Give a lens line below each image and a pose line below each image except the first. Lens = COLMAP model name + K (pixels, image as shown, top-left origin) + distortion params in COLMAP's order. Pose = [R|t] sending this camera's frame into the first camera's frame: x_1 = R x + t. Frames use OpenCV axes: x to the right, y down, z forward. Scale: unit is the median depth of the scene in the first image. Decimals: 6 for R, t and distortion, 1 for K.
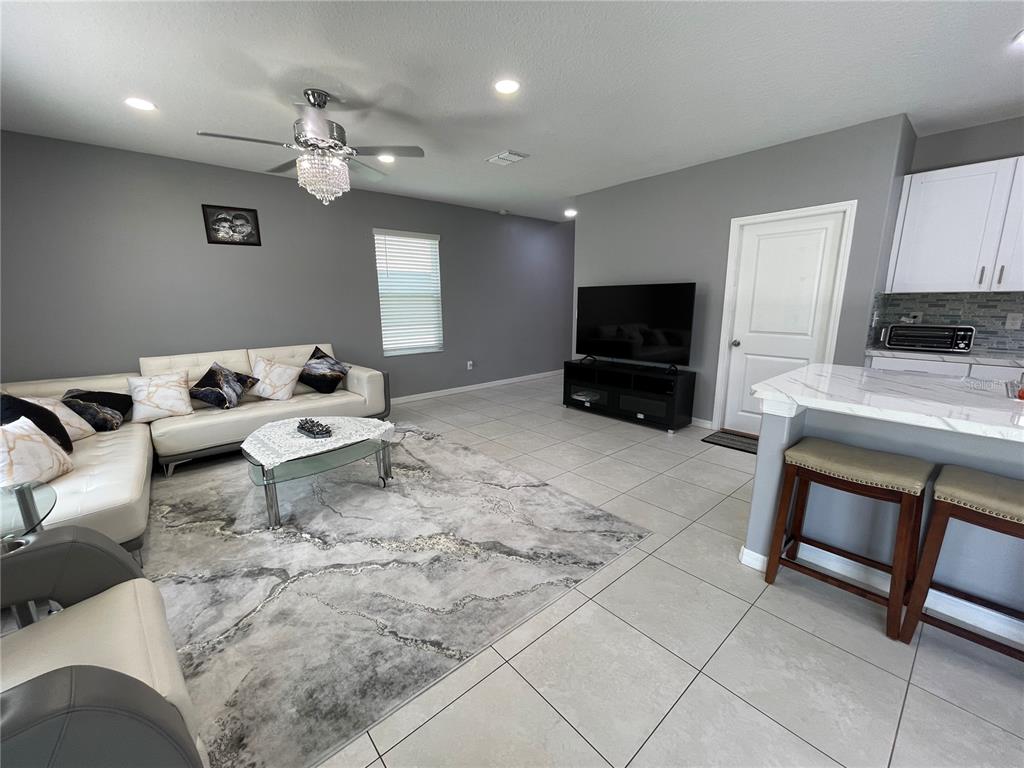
lens RADIAL K [[415.8, 0, 510.7], [0, 415.8, 383.7], [0, 0, 1]] dist [0.000232, 0.001272]
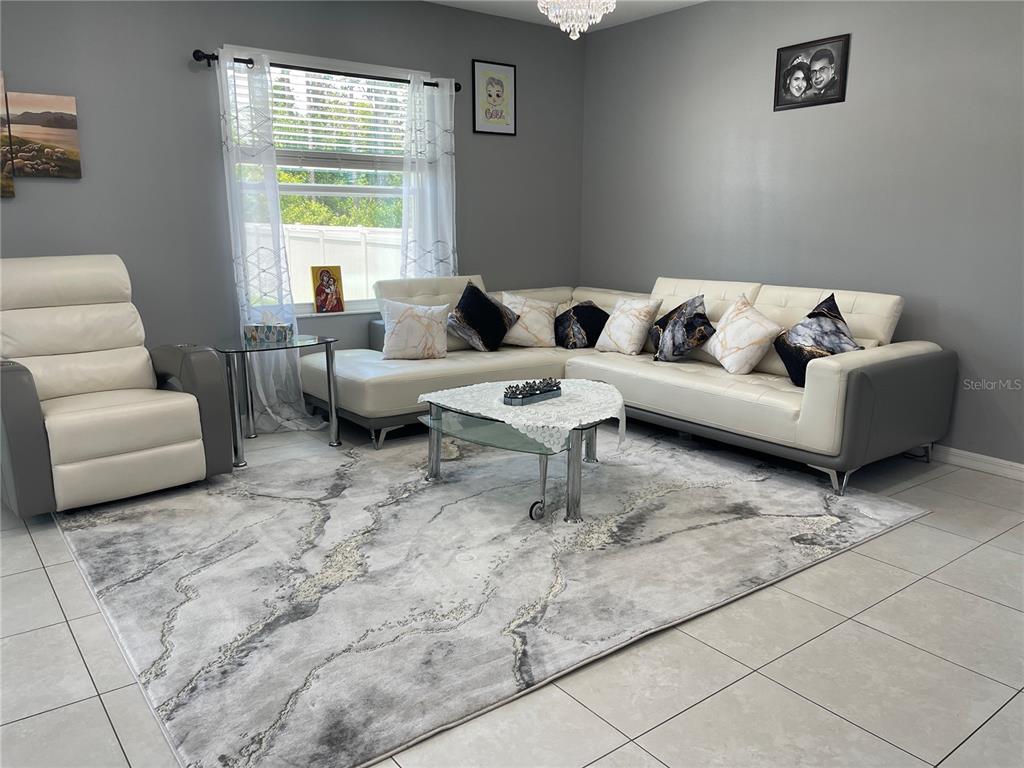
lens RADIAL K [[781.3, 0, 509.8], [0, 781.3, 385.6], [0, 0, 1]] dist [0.021886, -0.001837]
pose [[-0.053245, 0.223467, -0.973256, 0.613678], [-0.209738, 0.950395, 0.229693, -0.147680], [0.976307, 0.216359, -0.003734, 0.793670]]
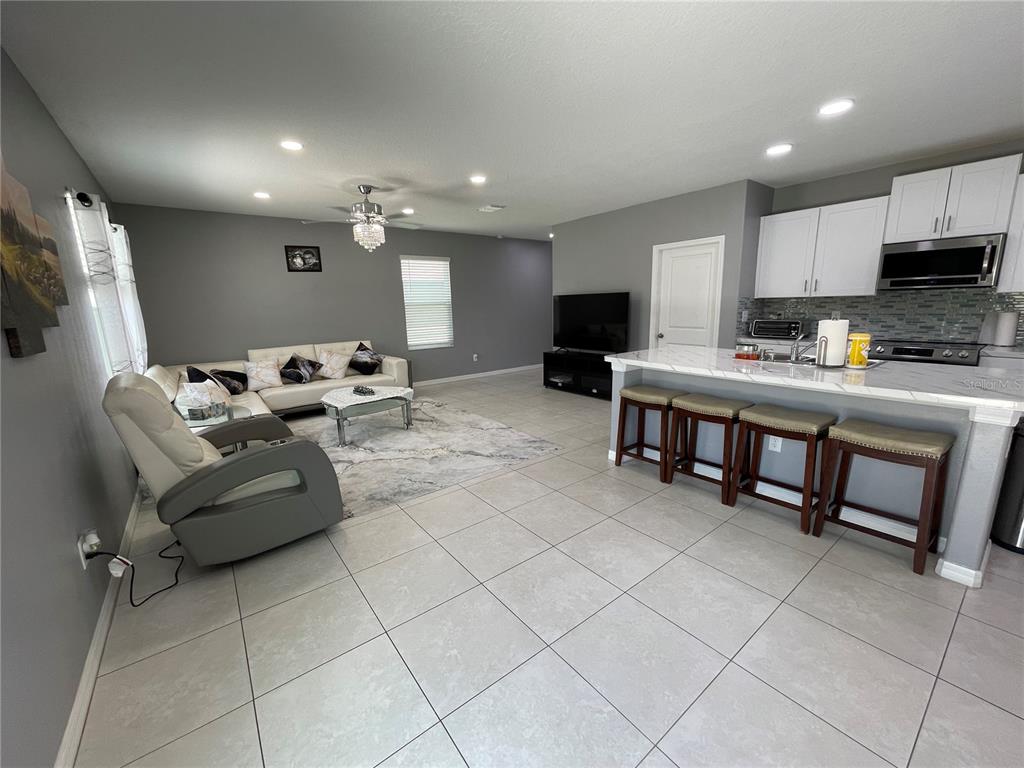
lens RADIAL K [[415.8, 0, 513.7], [0, 415.8, 386.7], [0, 0, 1]] dist [0.000232, 0.001272]
pose [[0.998318, -0.005868, -0.057683, 0.159211], [0.005884, 0.999983, 0.000101, 0.077858], [0.057682, -0.000441, 0.998335, -0.457548]]
